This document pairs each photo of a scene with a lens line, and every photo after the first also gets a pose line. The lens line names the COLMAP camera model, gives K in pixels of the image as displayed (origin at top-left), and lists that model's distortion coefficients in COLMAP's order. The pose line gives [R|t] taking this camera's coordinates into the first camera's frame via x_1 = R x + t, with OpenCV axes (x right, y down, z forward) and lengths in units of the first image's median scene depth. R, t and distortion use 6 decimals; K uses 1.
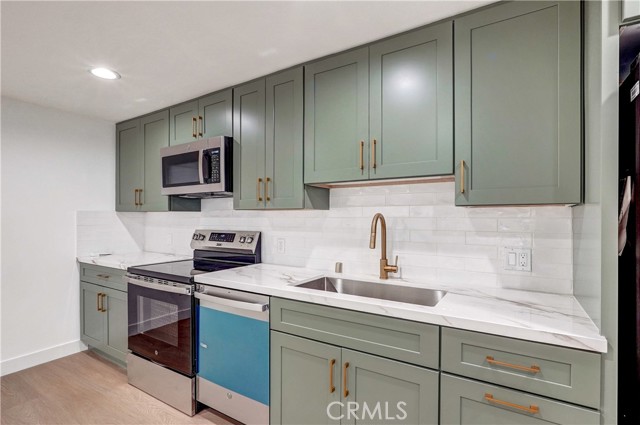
lens RADIAL K [[299.4, 0, 316.4], [0, 299.4, 217.2], [0, 0, 1]] dist [-0.003502, -0.000346]
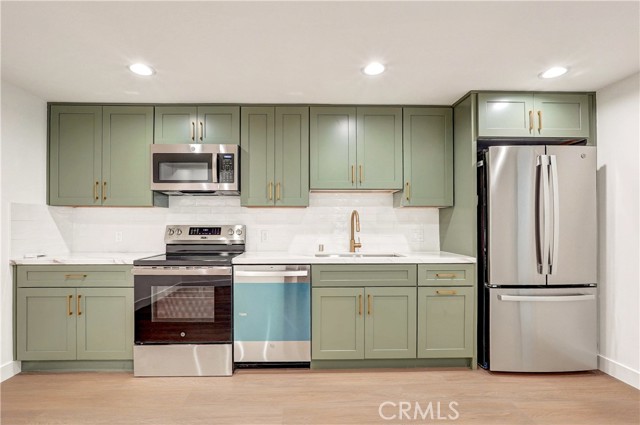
lens RADIAL K [[311.4, 0, 293.5], [0, 311.4, 222.3], [0, 0, 1]] dist [-0.000093, -0.000325]
pose [[0.834667, 0.000480, 0.550754, -0.846692], [0.000544, 0.999998, -0.001697, 0.045570], [-0.550754, 0.001716, 0.834666, -0.180977]]
